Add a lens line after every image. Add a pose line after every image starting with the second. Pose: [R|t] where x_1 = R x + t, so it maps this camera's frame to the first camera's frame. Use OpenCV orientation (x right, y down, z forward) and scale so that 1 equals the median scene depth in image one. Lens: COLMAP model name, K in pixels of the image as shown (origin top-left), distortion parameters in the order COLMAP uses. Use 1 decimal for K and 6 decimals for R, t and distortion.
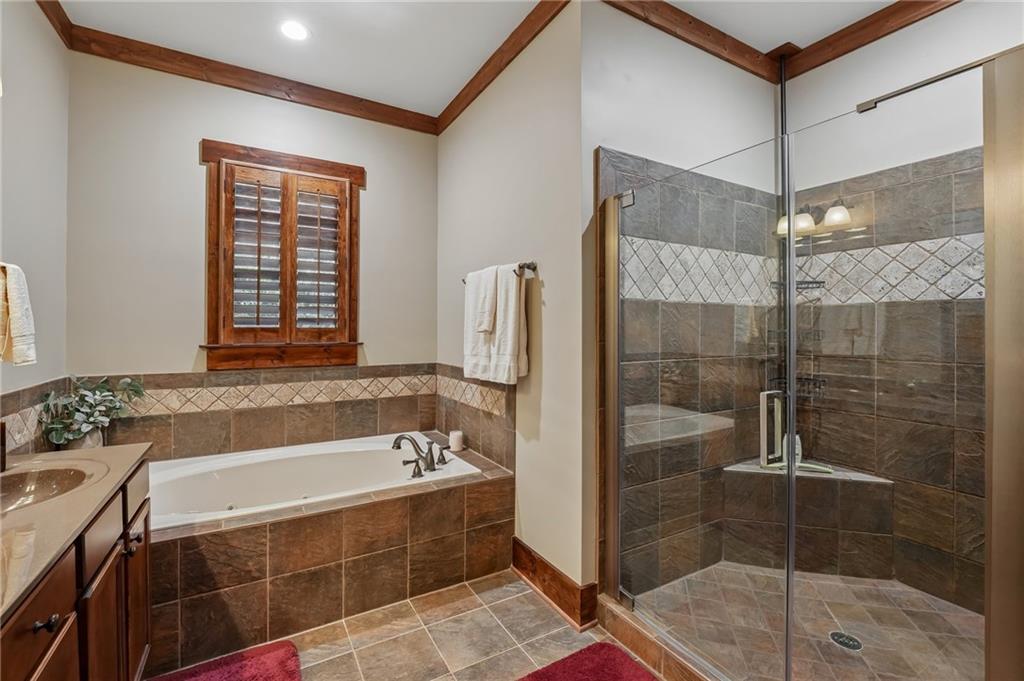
lens RADIAL K [[424.0, 0, 518.6], [0, 424.0, 328.2], [0, 0, 1]] dist [-0.018238, 0.002009]
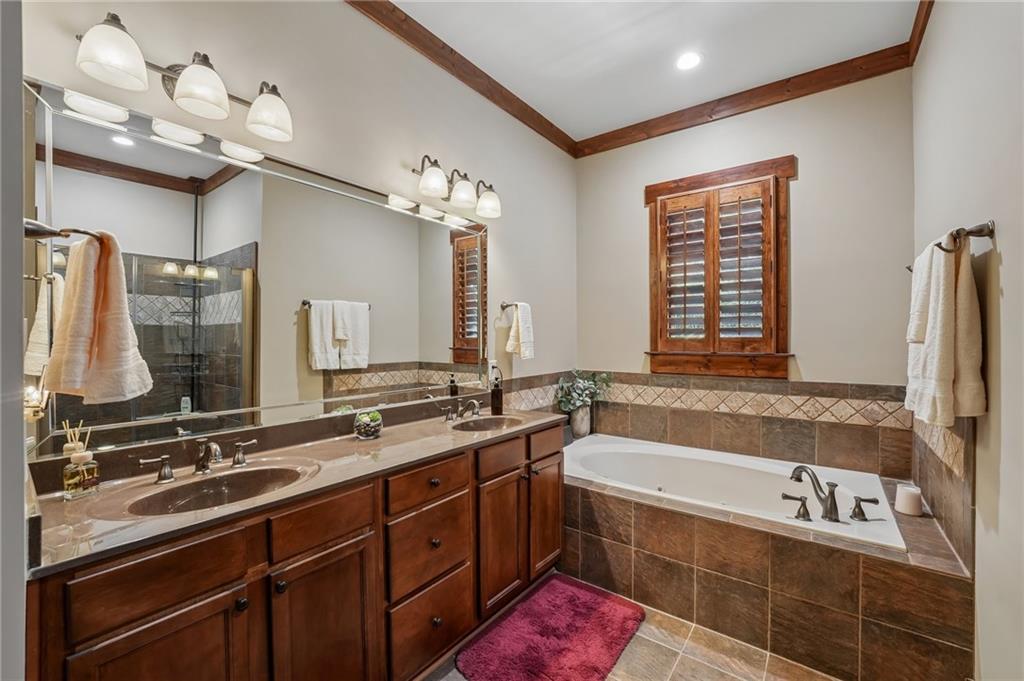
lens RADIAL K [[424.0, 0, 509.9], [0, 424.0, 339.4], [0, 0, 1]] dist [-0.018238, 0.002009]
pose [[0.380735, 0.000069, -0.924684, 0.306934], [0.001388, 0.999999, 0.000646, 0.002517], [0.924683, -0.001530, 0.380734, 0.175459]]
